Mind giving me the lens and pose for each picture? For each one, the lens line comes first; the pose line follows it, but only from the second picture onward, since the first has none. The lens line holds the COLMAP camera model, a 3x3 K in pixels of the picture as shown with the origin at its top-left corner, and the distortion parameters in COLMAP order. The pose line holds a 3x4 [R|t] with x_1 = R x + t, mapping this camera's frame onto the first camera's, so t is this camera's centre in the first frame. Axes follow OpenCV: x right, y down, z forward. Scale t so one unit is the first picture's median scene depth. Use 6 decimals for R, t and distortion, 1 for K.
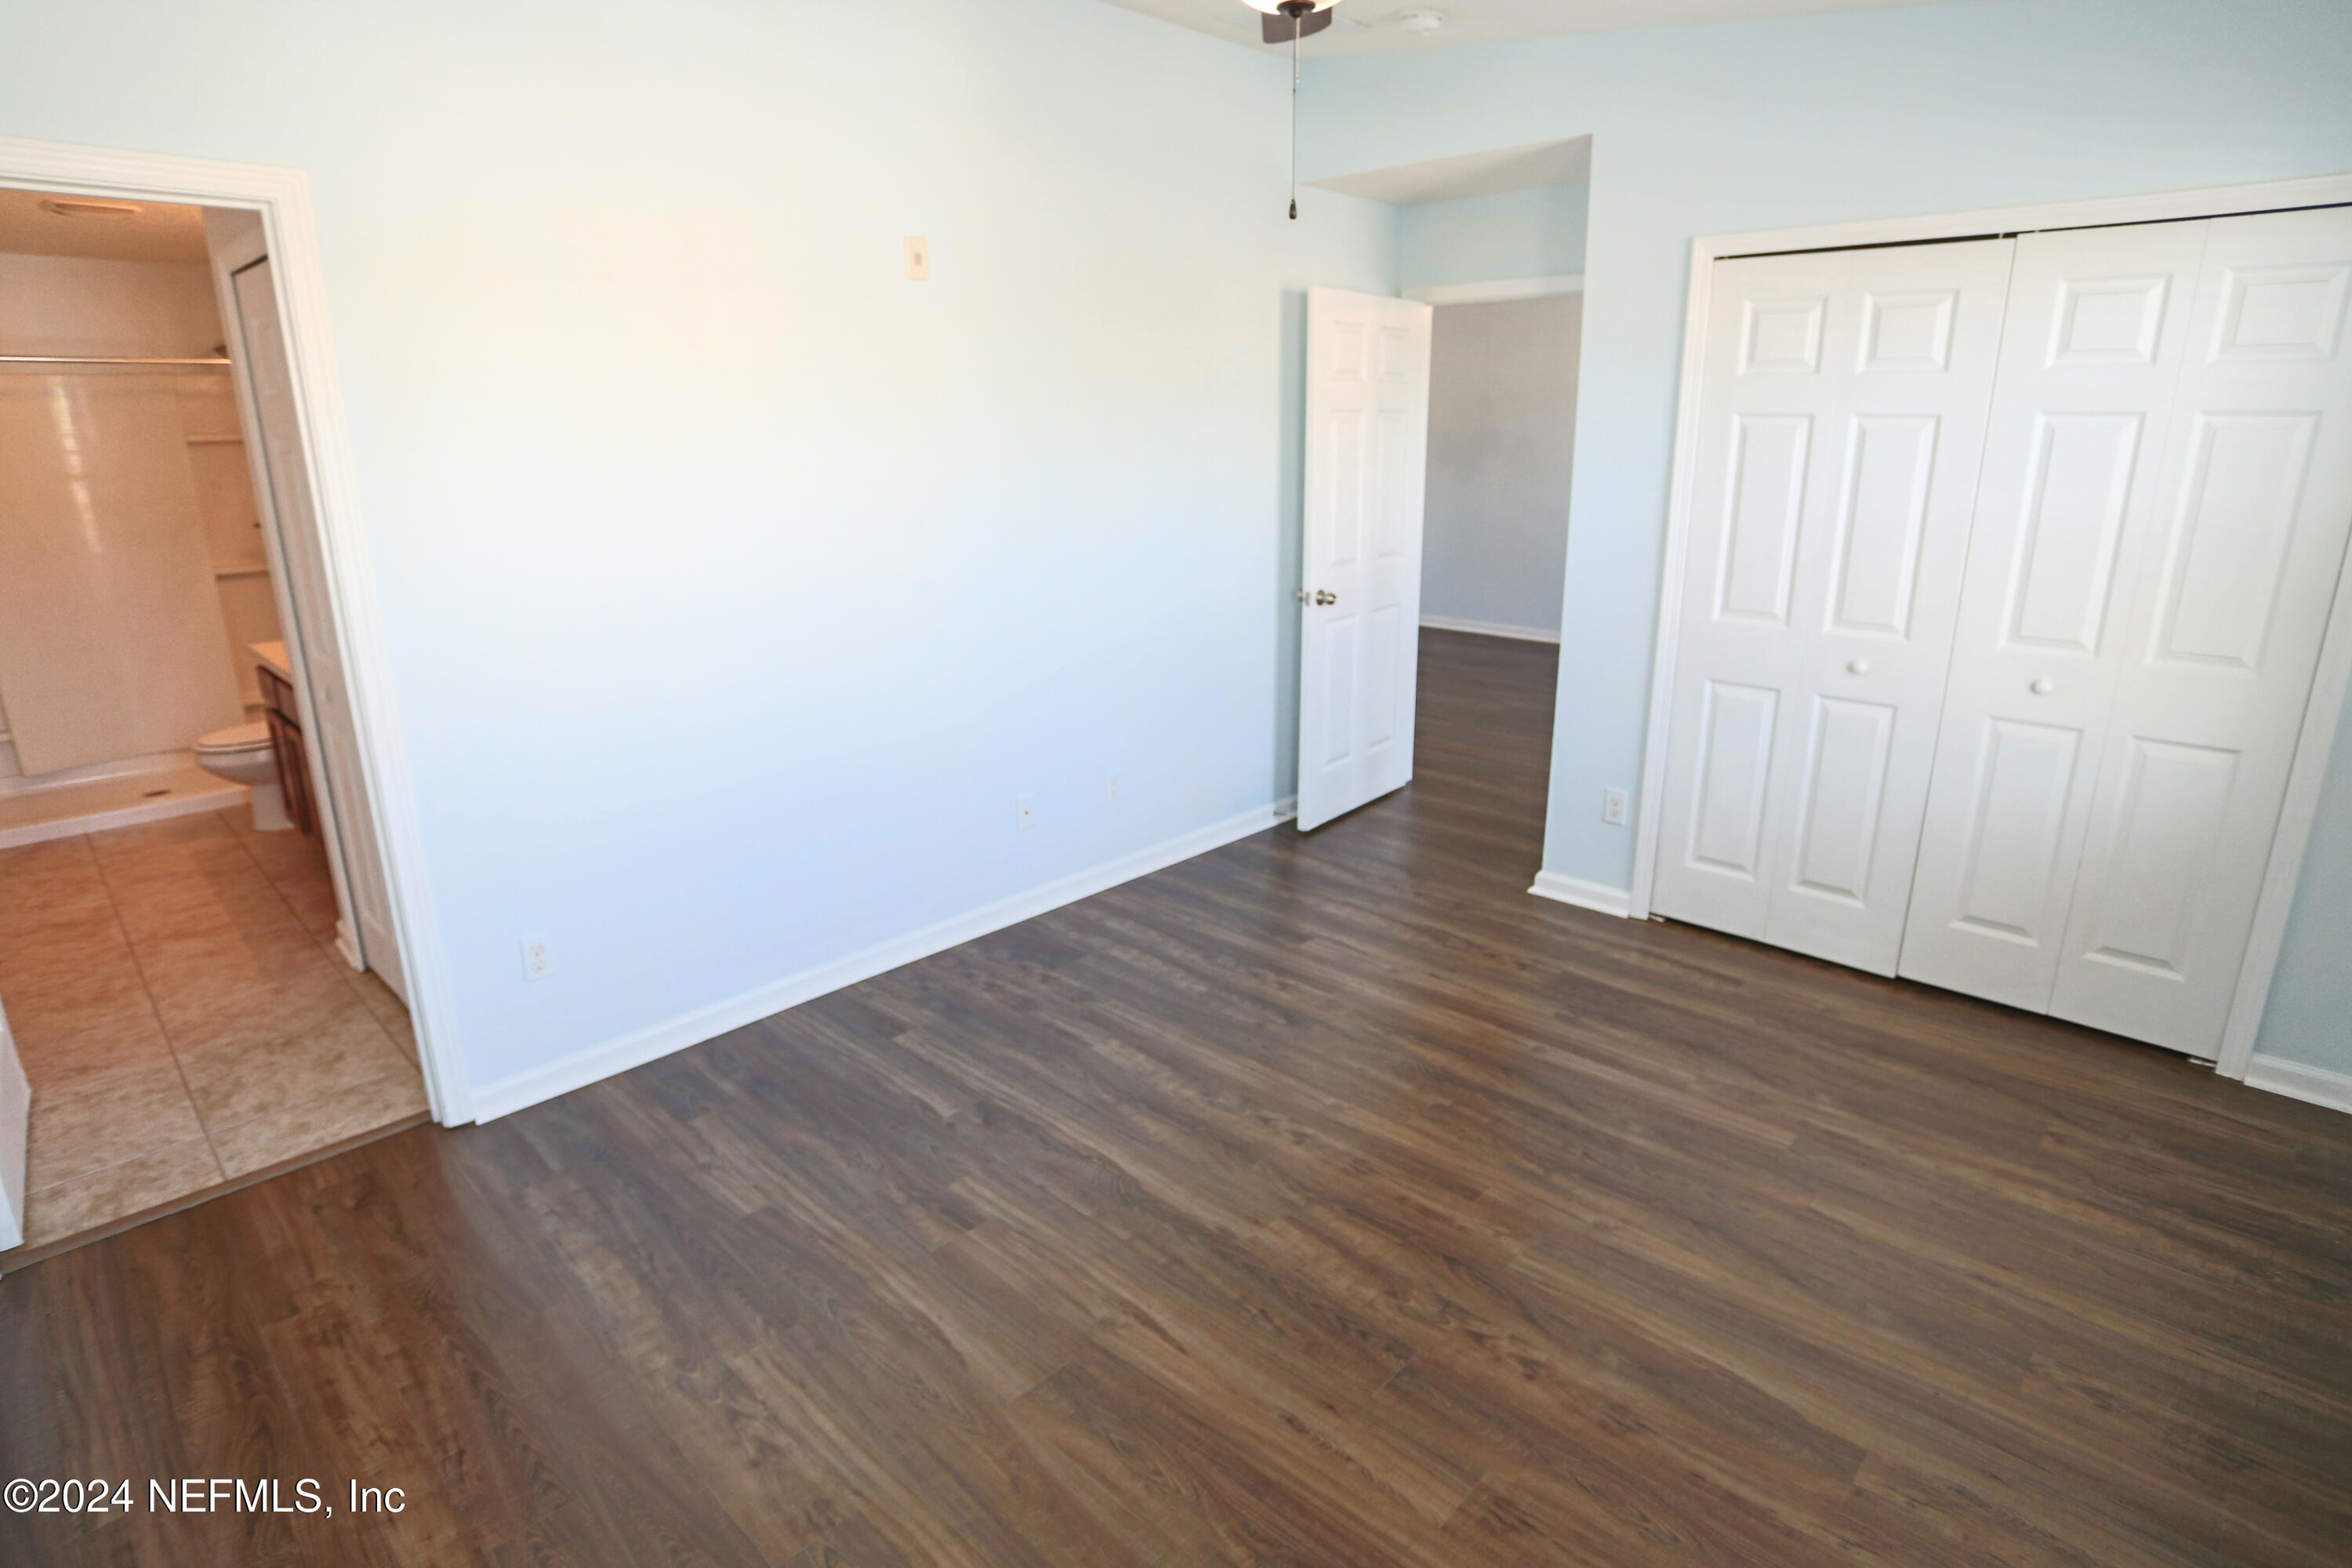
lens RADIAL K [[1263.1, 0, 1159.5], [0, 1263.1, 786.5], [0, 0, 1]] dist [-0.066357, 0.026591]
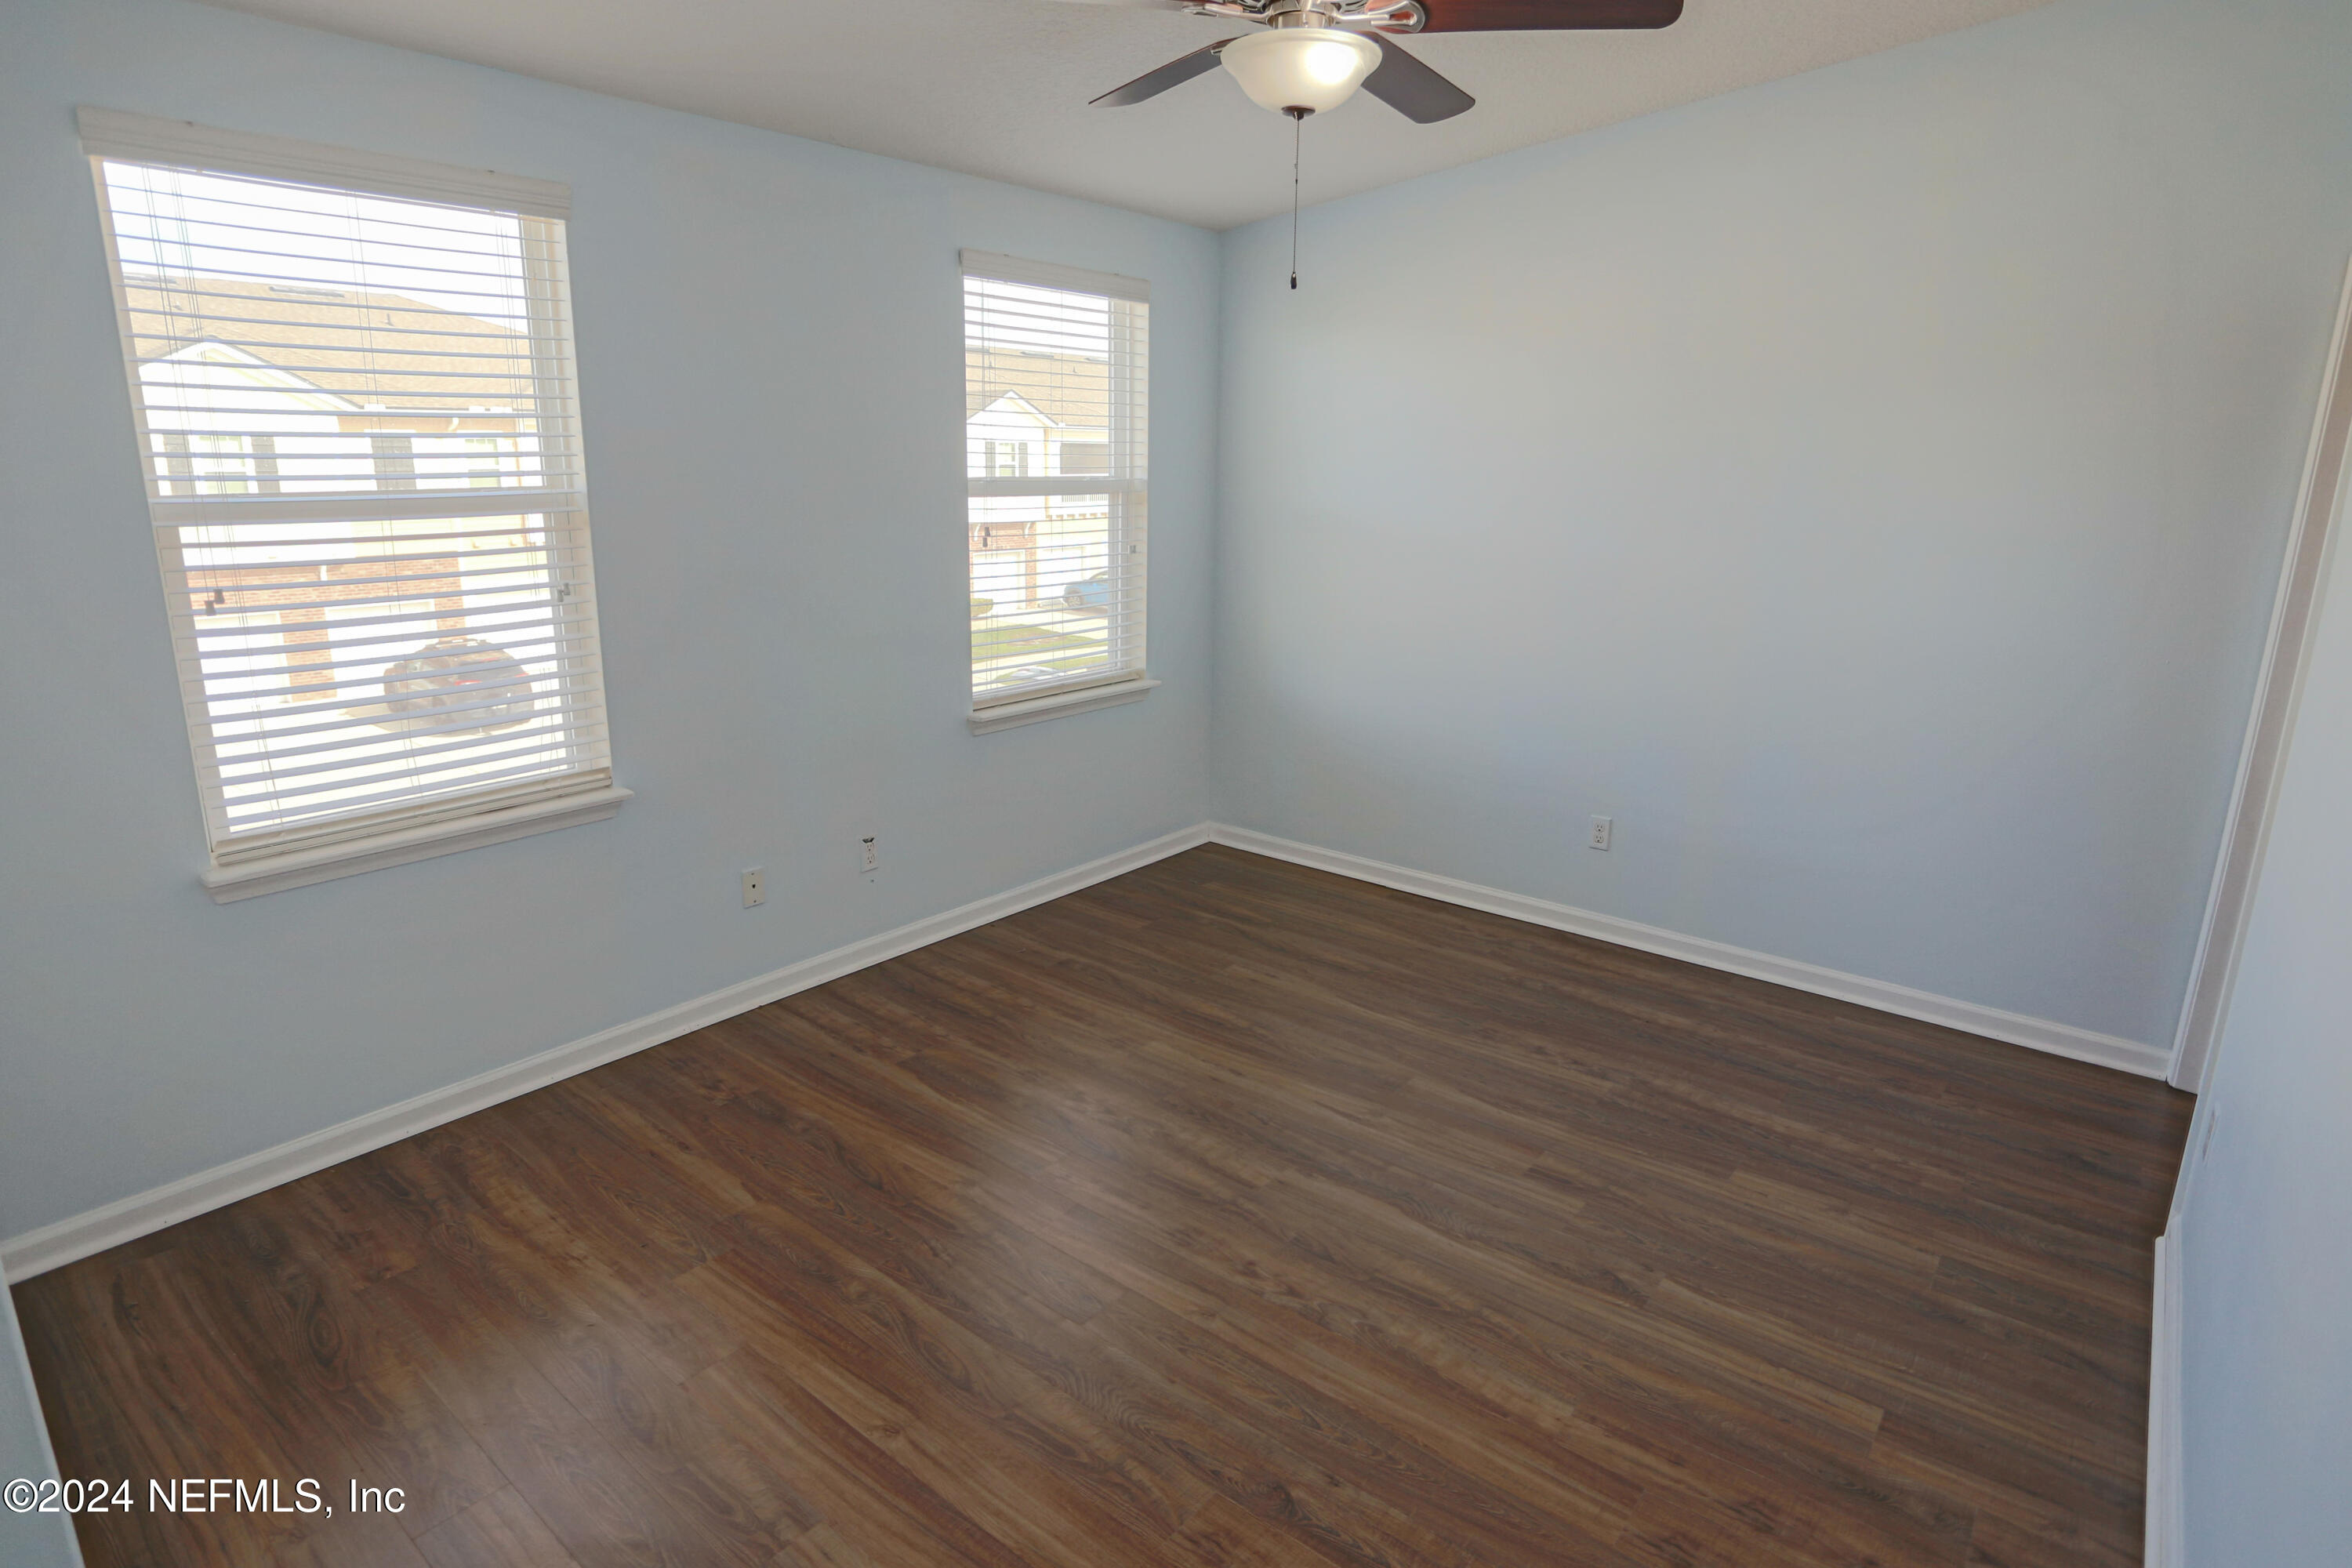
lens RADIAL K [[1263.1, 0, 1170.9], [0, 1263.1, 777.0], [0, 0, 1]] dist [-0.066357, 0.026591]
pose [[-0.995658, 0.022617, -0.090298, 0.251255], [-0.026535, 0.860830, 0.508201, -0.487270], [0.089225, 0.508390, -0.856492, 1.659976]]
